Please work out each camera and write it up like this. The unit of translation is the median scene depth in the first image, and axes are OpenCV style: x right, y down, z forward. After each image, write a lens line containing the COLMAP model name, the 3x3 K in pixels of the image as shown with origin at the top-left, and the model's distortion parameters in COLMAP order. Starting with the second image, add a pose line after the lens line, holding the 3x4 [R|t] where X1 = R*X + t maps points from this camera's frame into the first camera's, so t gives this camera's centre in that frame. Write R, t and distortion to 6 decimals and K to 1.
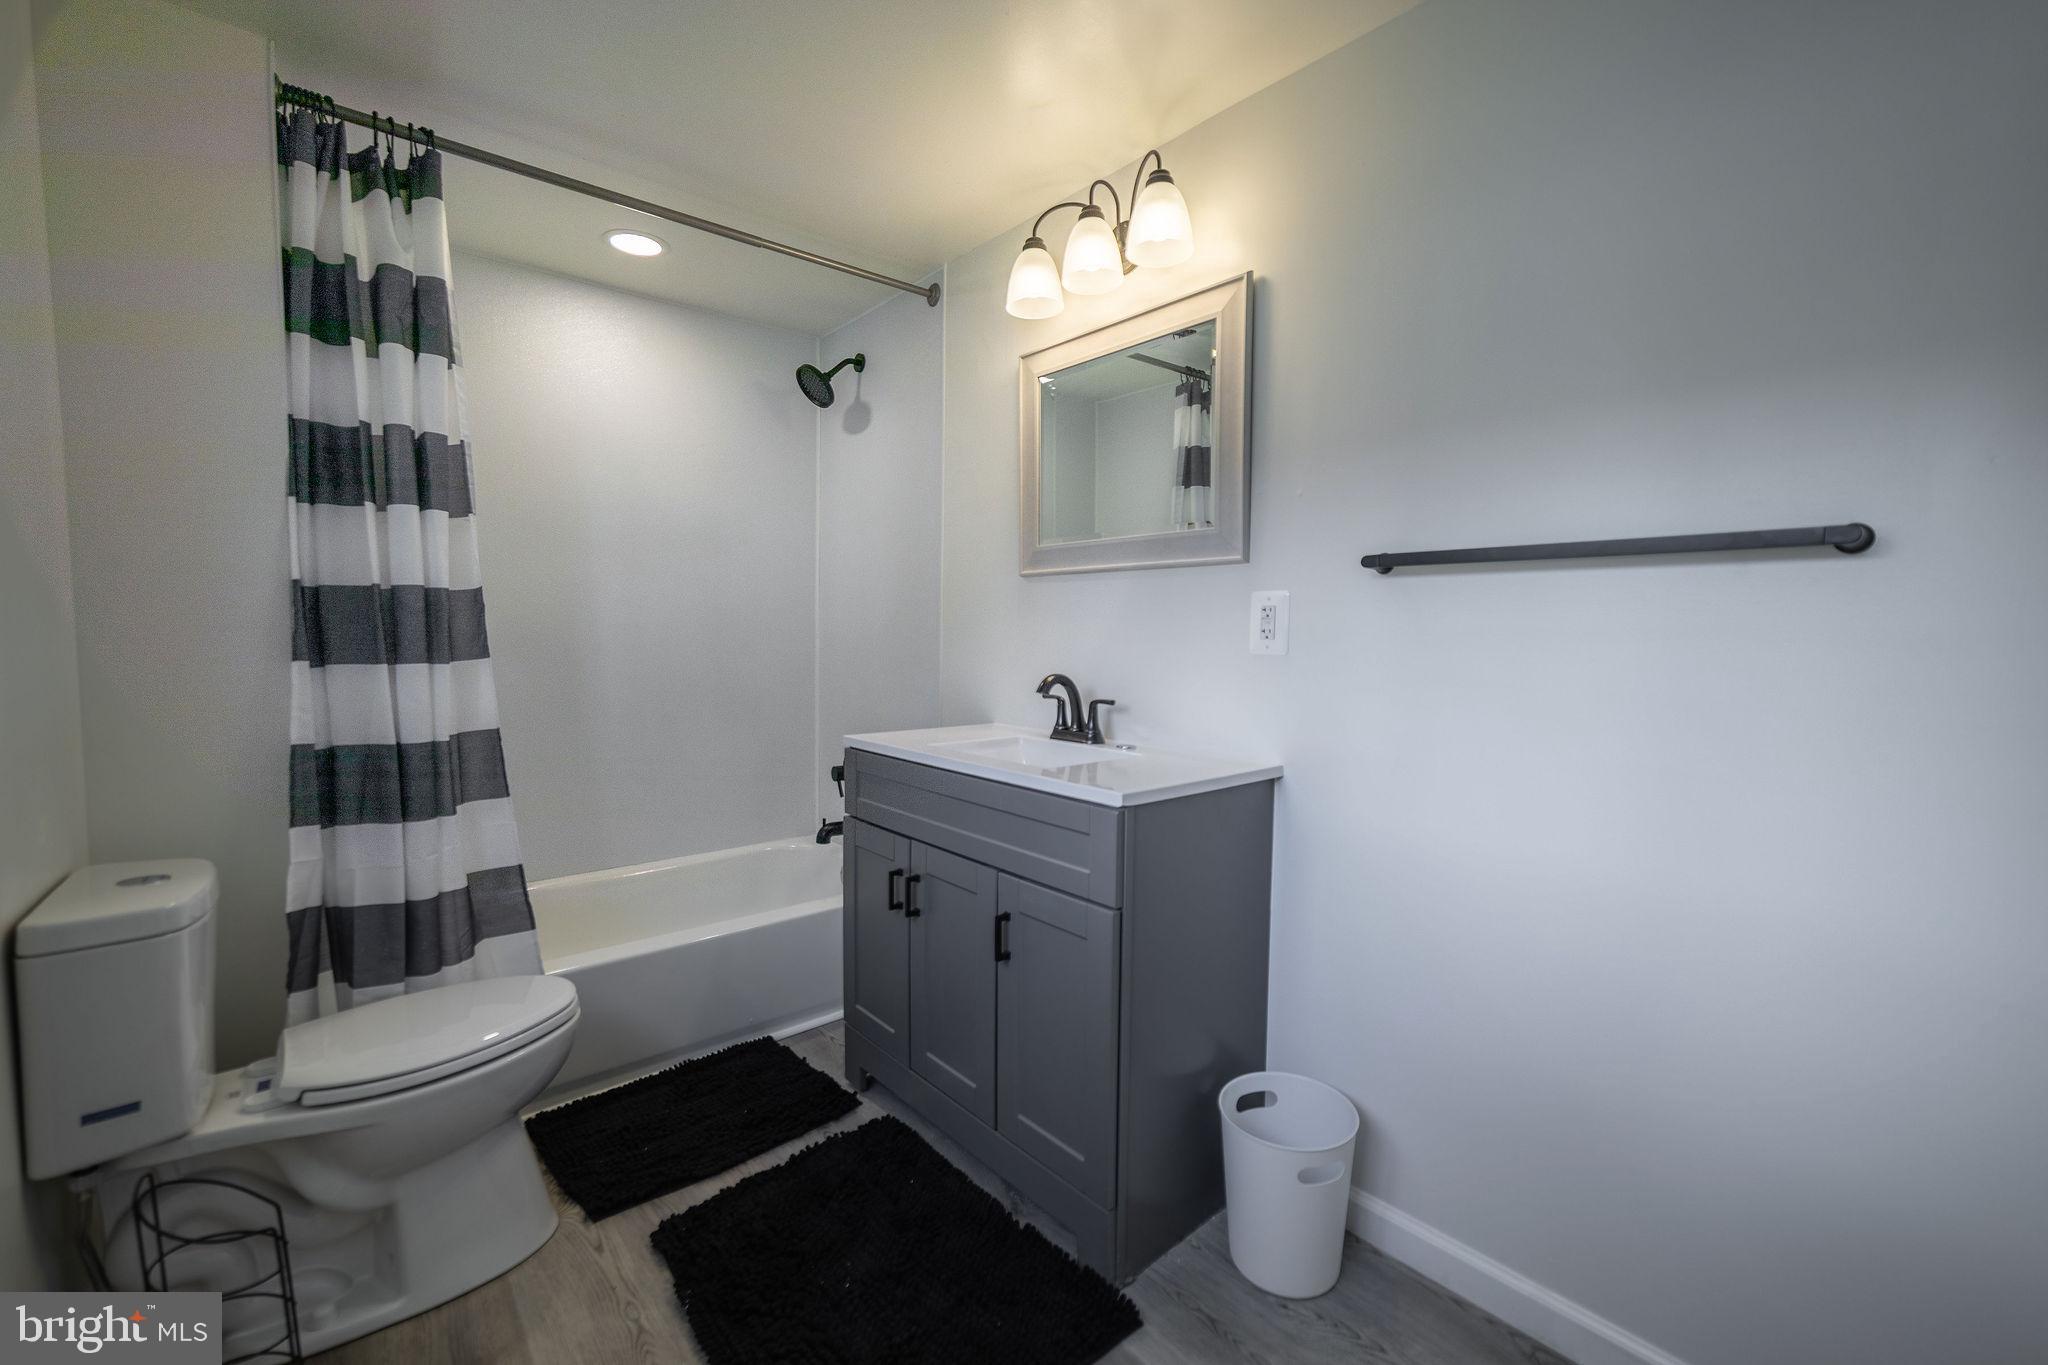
lens RADIAL K [[829.4, 0, 1024.0], [0, 829.4, 682.5], [0, 0, 1]] dist [-0.025984, 0.009703]
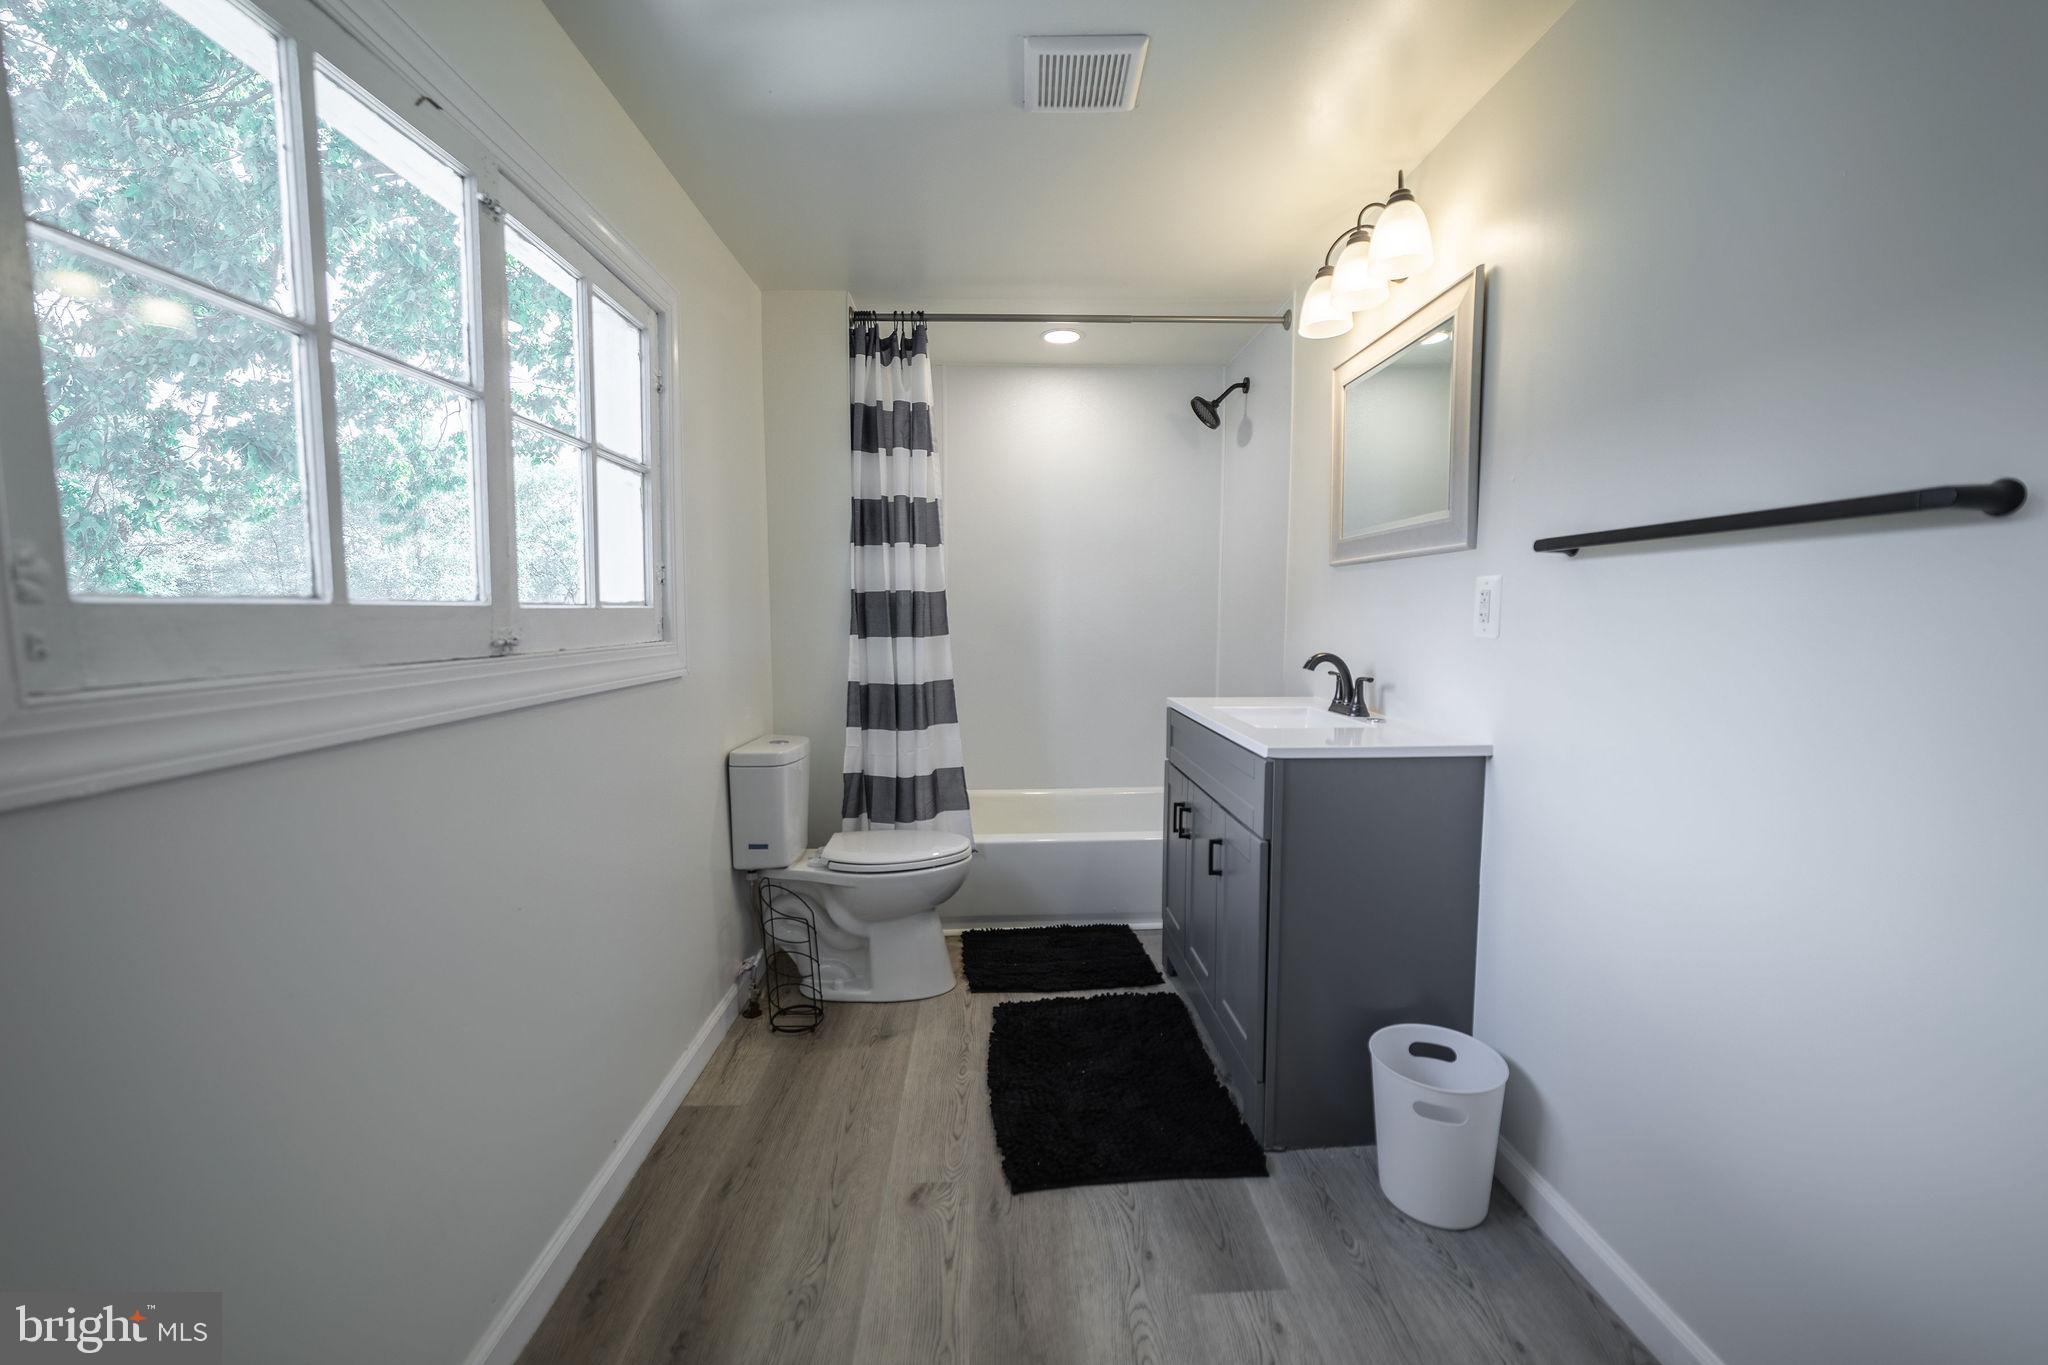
lens RADIAL K [[787.9, 0, 1024.0], [0, 787.9, 682.5], [0, 0, 1]] dist [-0.023304, 0.007724]
pose [[0.789119, 0.045856, -0.612527, 0.444462], [-0.031268, 0.998915, 0.034500, 0.006799], [0.613444, -0.008072, 0.789697, -0.125916]]
